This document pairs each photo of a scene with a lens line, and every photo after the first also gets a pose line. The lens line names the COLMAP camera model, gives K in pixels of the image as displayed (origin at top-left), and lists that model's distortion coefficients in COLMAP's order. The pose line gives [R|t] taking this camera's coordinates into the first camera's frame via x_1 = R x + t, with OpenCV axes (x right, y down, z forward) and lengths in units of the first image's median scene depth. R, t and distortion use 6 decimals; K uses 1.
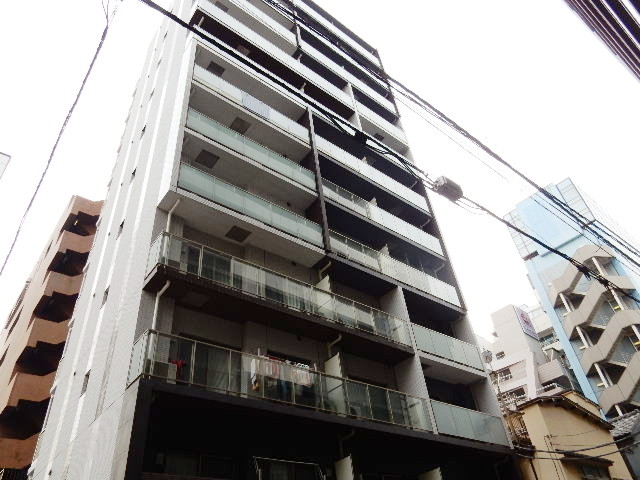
lens RADIAL K [[467.1, 0, 319.0], [0, 467.1, 244.7], [0, 0, 1]] dist [-0.008058, 0.001600]
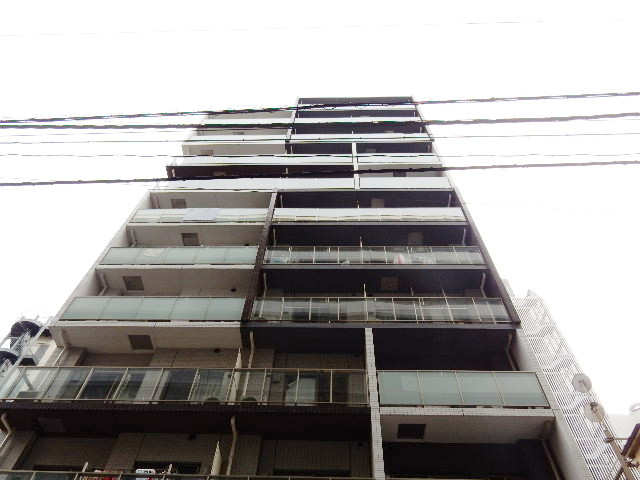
lens RADIAL K [[480.1, 0, 320.0], [0, 480.1, 240.0], [0, 0, 1]] dist [-0.010003, -0.003608]
pose [[0.764806, -0.467686, -0.443104, 0.579646], [0.321654, 0.873107, -0.366363, 0.248461], [0.558221, 0.137671, 0.818191, 0.361037]]
